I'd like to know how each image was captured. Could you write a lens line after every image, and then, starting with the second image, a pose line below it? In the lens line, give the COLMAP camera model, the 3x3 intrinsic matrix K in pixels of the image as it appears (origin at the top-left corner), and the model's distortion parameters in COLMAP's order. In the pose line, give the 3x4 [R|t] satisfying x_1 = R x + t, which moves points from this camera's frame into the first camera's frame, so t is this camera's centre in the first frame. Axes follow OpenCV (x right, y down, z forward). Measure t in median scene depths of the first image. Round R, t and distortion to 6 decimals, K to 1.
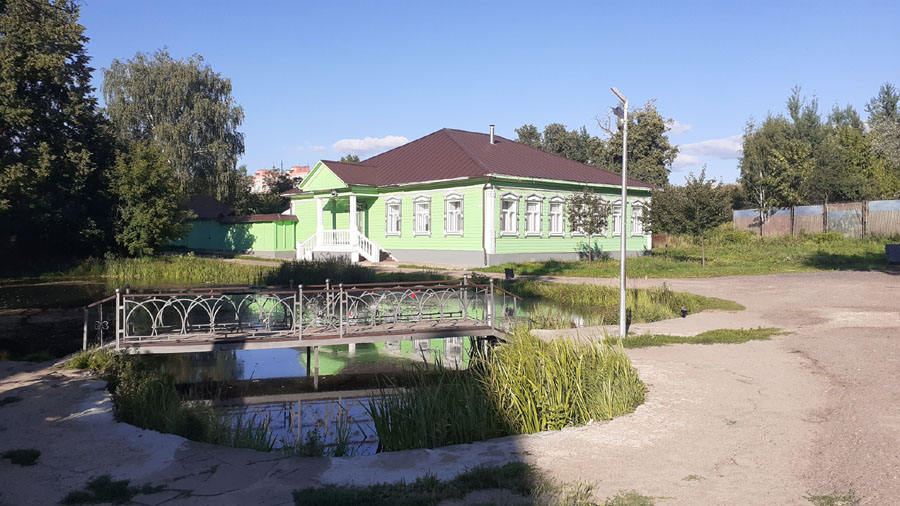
lens RADIAL K [[713.6, 0, 450.0], [0, 713.6, 253.0], [0, 0, 1]] dist [0.136076, -0.191335]
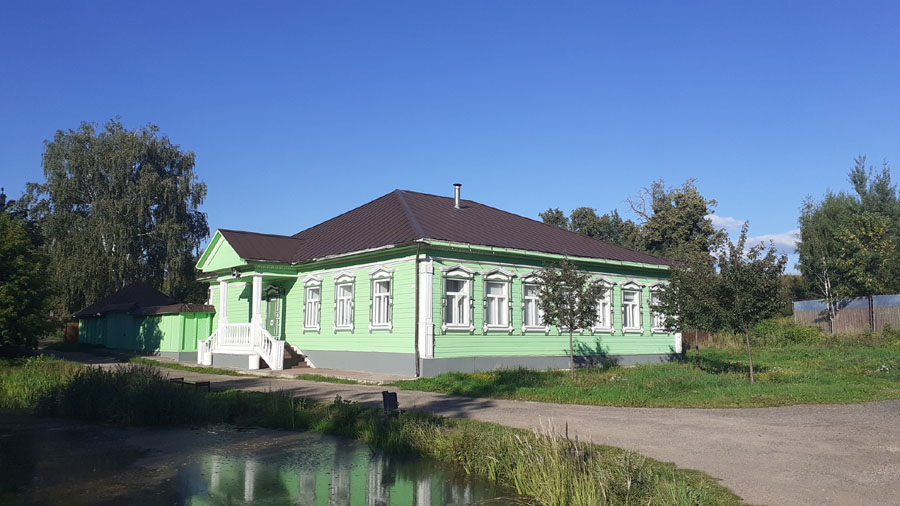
lens RADIAL K [[713.6, 0, 450.0], [0, 713.6, 253.0], [0, 0, 1]] dist [0.136076, -0.191335]
pose [[0.997765, -0.006282, -0.066524, 0.092767], [-0.002560, 0.991246, -0.132006, -0.006066], [0.066771, 0.131881, 0.989014, 0.242542]]
